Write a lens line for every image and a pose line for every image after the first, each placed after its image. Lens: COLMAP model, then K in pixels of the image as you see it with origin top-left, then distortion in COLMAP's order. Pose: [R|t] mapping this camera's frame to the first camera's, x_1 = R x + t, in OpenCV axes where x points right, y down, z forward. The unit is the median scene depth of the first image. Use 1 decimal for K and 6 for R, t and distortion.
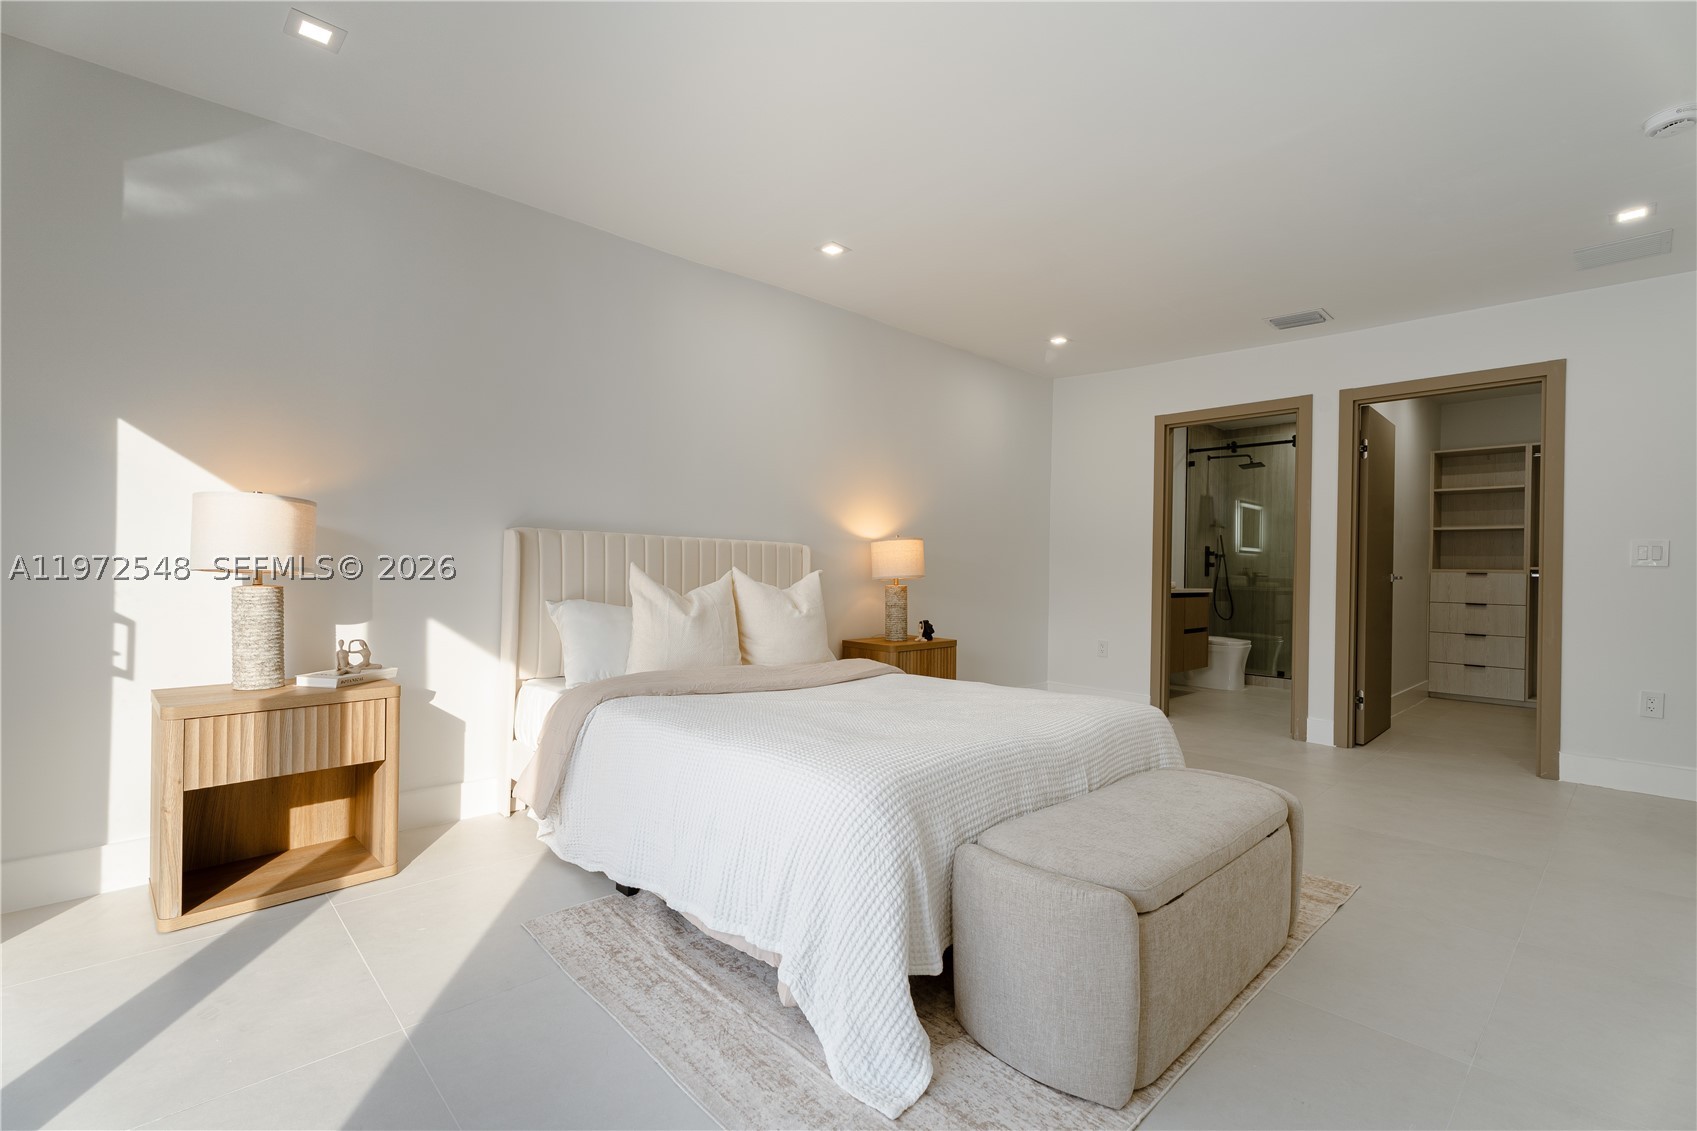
lens RADIAL K [[757.1, 0, 843.0], [0, 757.1, 569.1], [0, 0, 1]] dist [0.005572, -0.000715]
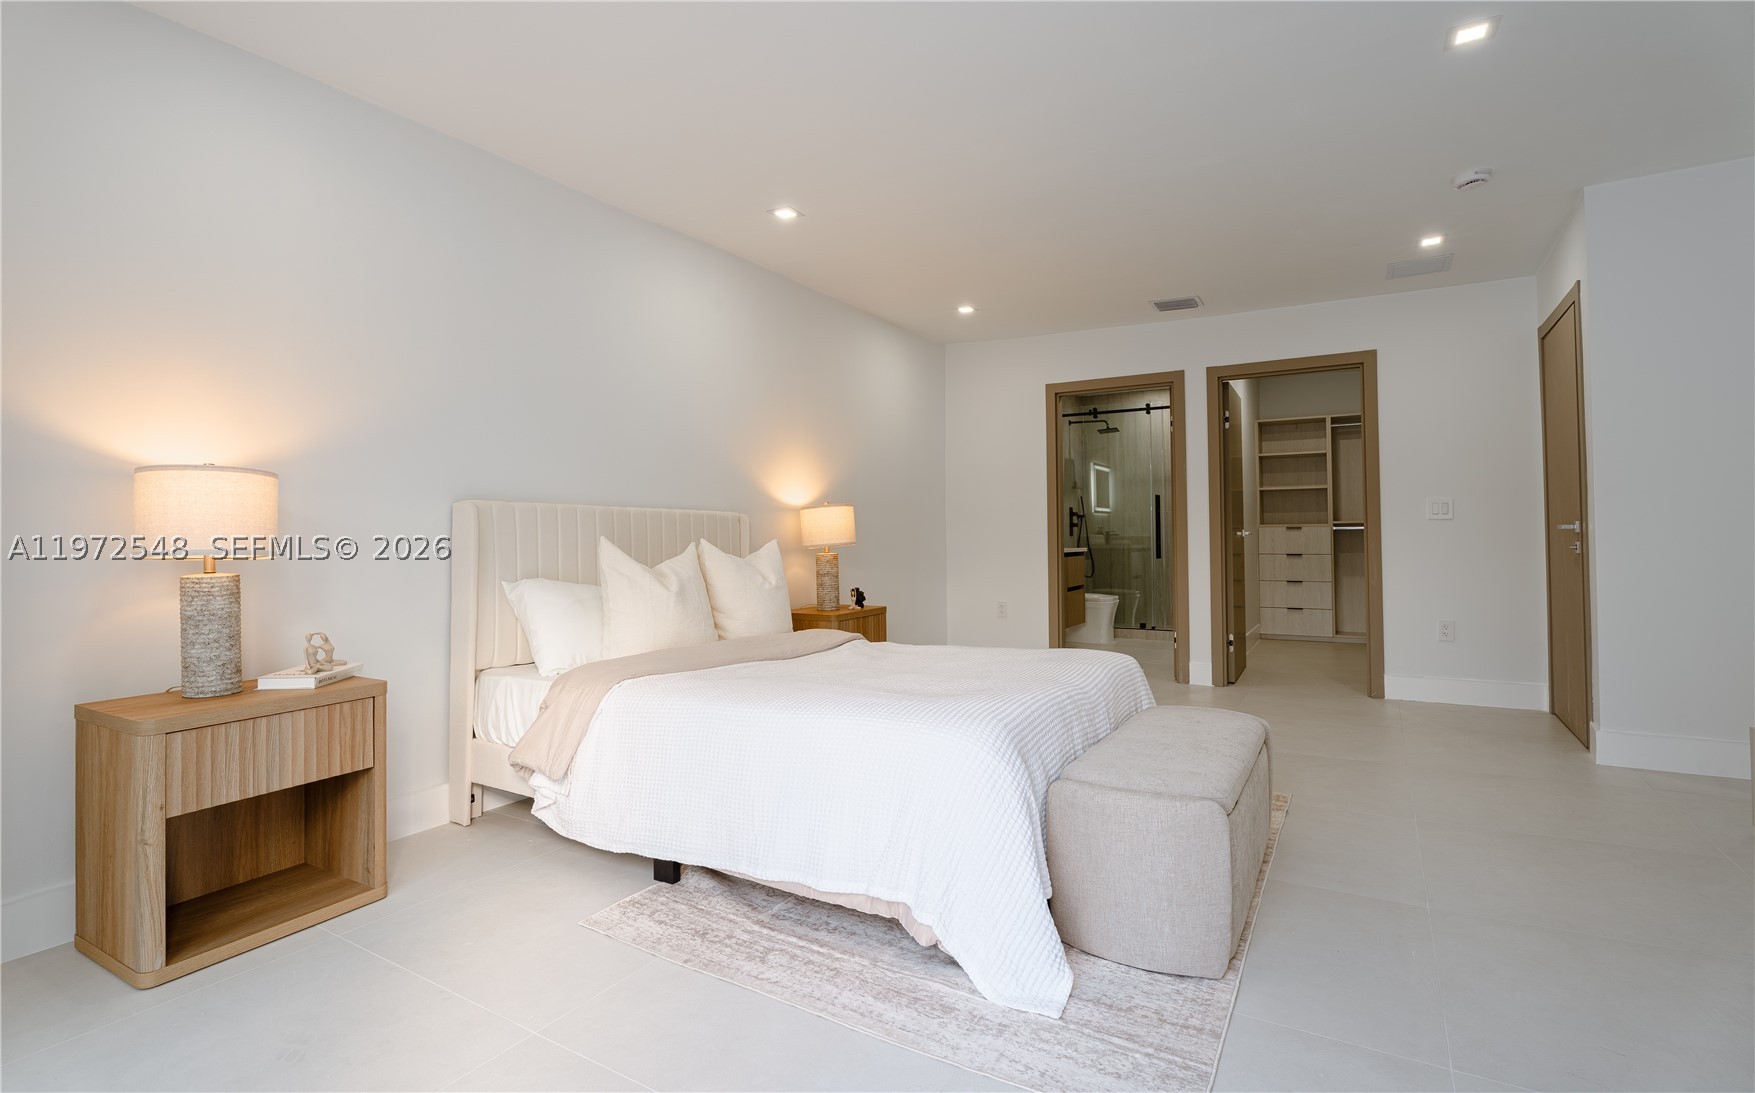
lens RADIAL K [[821.2, 0, 874.6], [0, 821.2, 518.3], [0, 0, 1]] dist [-0.012072, 0.000005]
pose [[0.965462, -0.018700, 0.259871, -0.164598], [0.024082, 0.999556, -0.017544, -0.003725], [-0.259428, 0.023196, 0.965484, -0.042805]]
